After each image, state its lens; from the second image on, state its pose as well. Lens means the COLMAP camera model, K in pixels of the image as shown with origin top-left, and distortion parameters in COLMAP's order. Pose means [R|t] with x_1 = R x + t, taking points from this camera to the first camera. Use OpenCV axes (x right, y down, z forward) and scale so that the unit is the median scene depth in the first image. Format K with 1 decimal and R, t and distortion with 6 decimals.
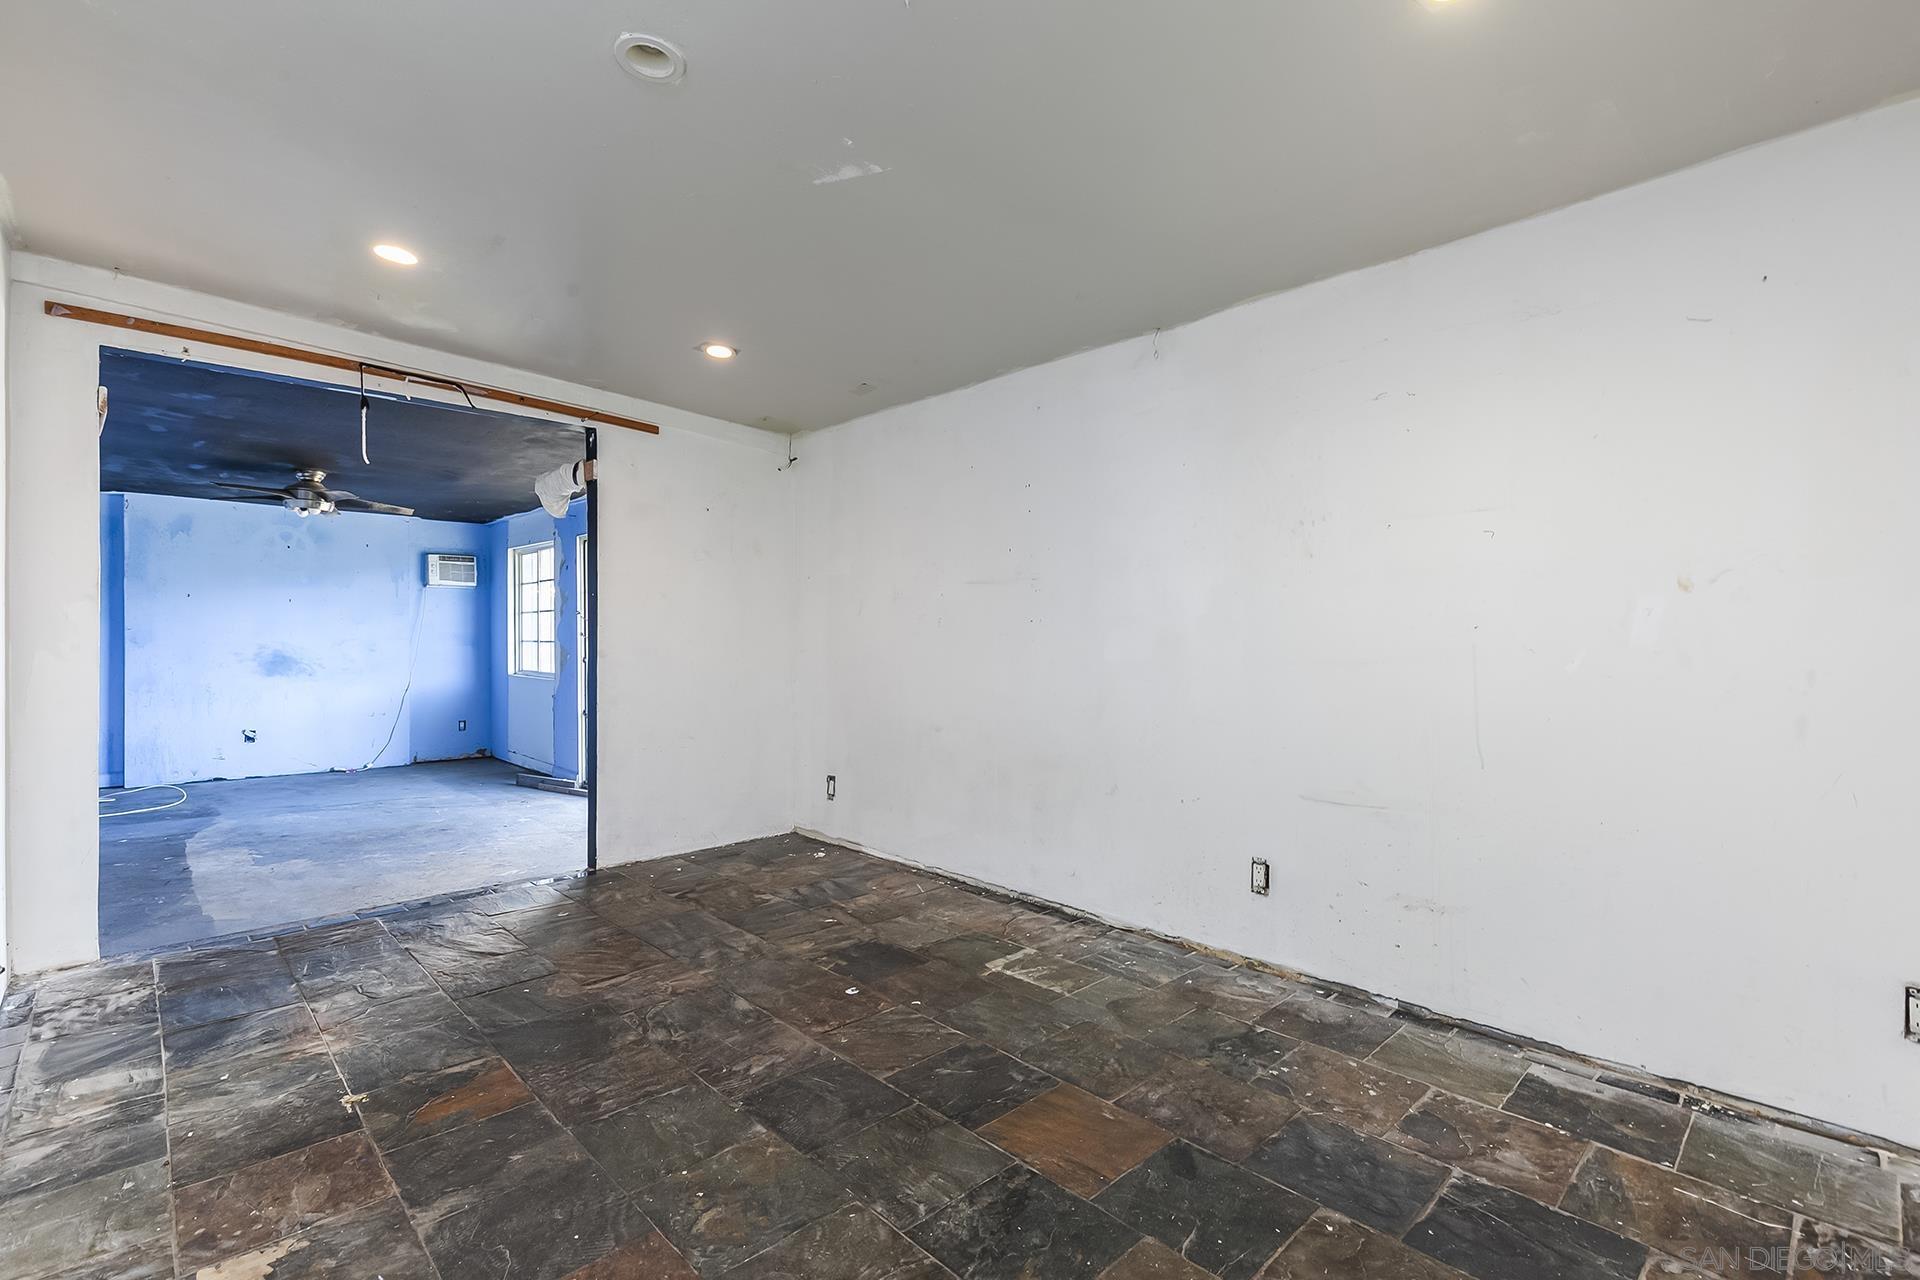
lens RADIAL K [[859.0, 0, 960.0], [0, 859.0, 640.0], [0, 0, 1]] dist [0.008160, -0.001655]
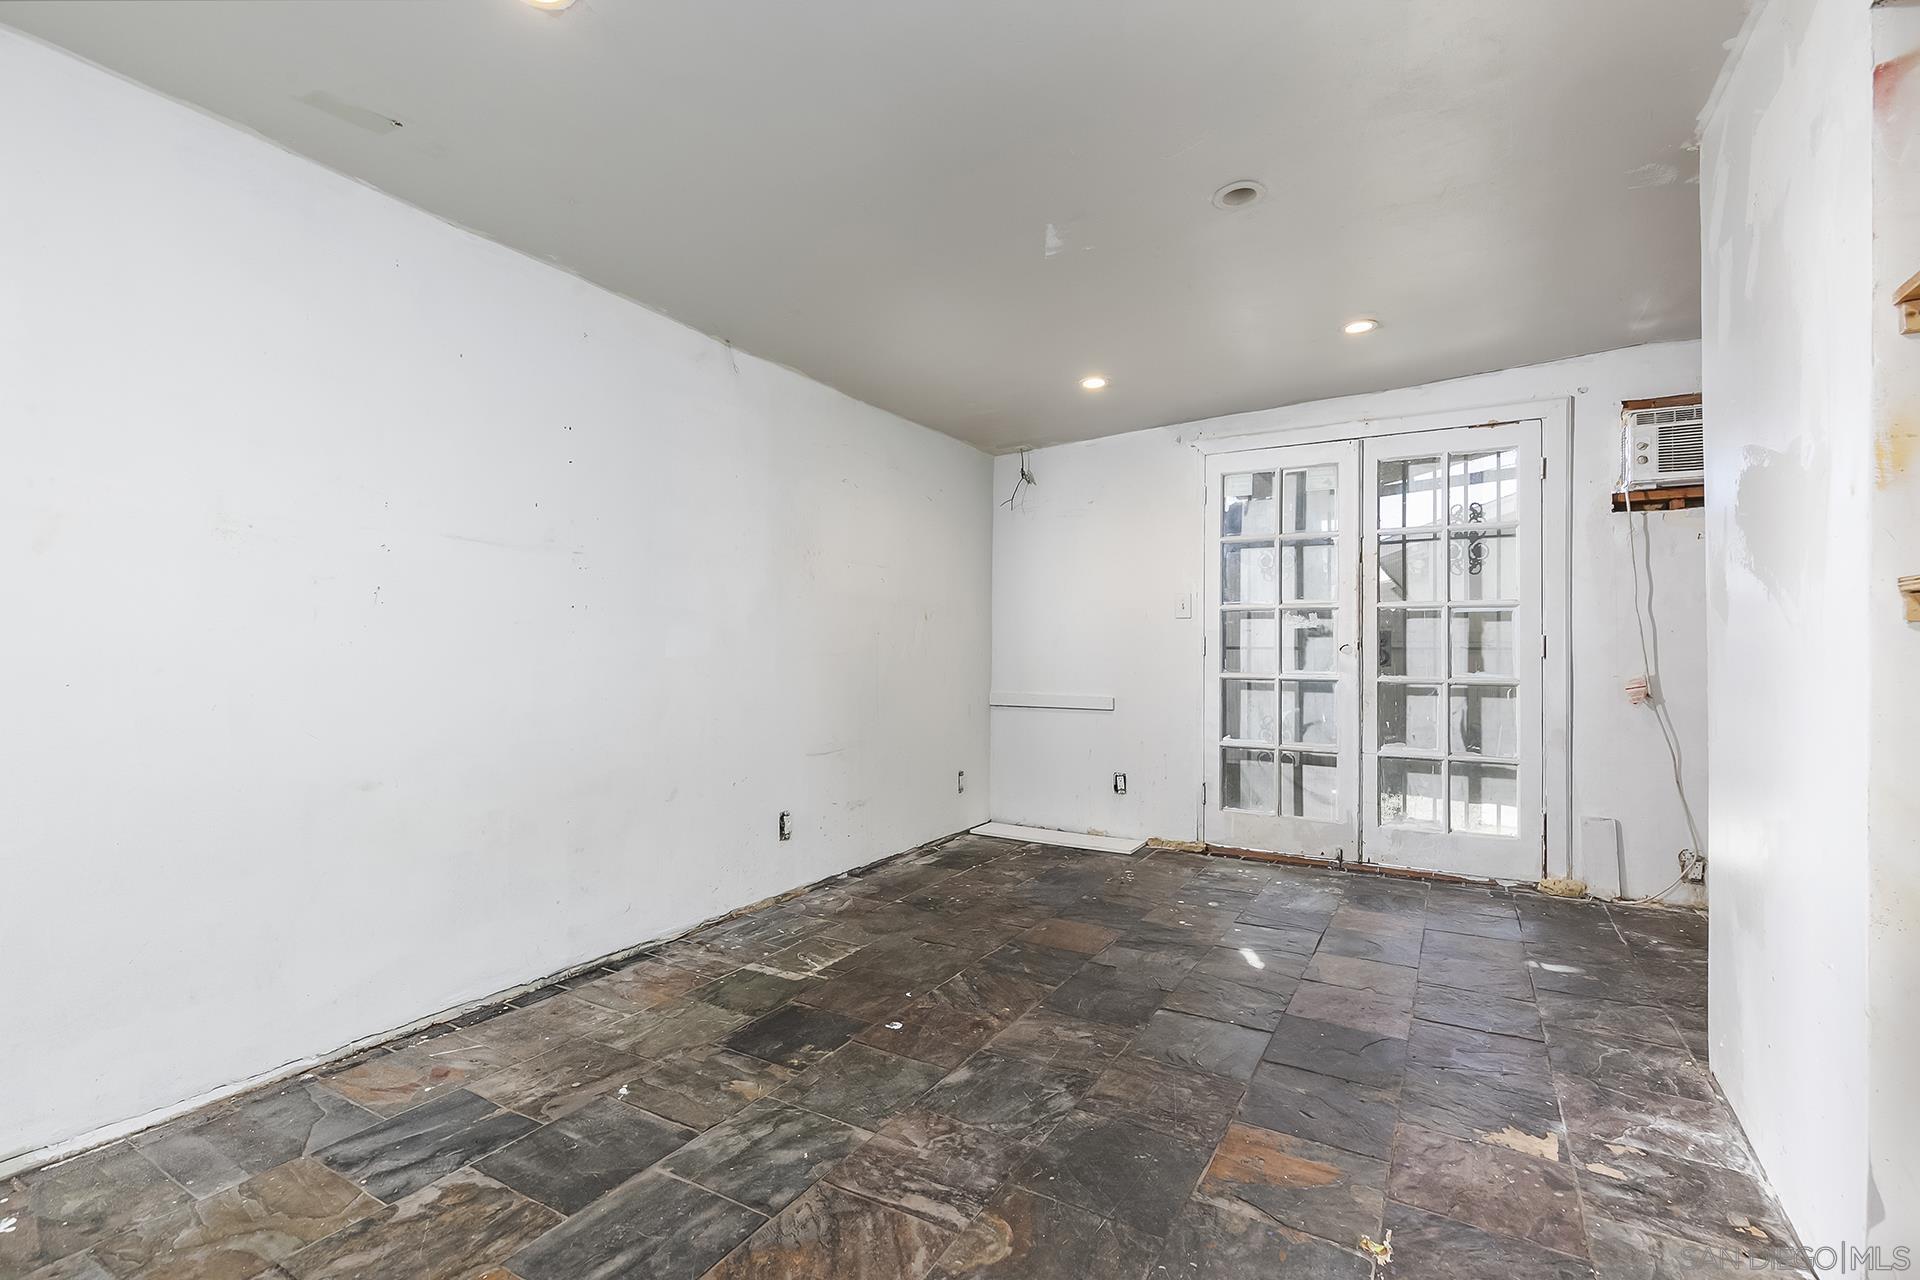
lens RADIAL K [[859.0, 0, 960.0], [0, 859.0, 640.0], [0, 0, 1]] dist [0.008160, -0.001655]
pose [[-0.266996, 0.012870, 0.963612, -0.897336], [-0.006238, 0.999867, -0.015082, 0.018586], [-0.963677, -0.010037, -0.266880, 1.046335]]
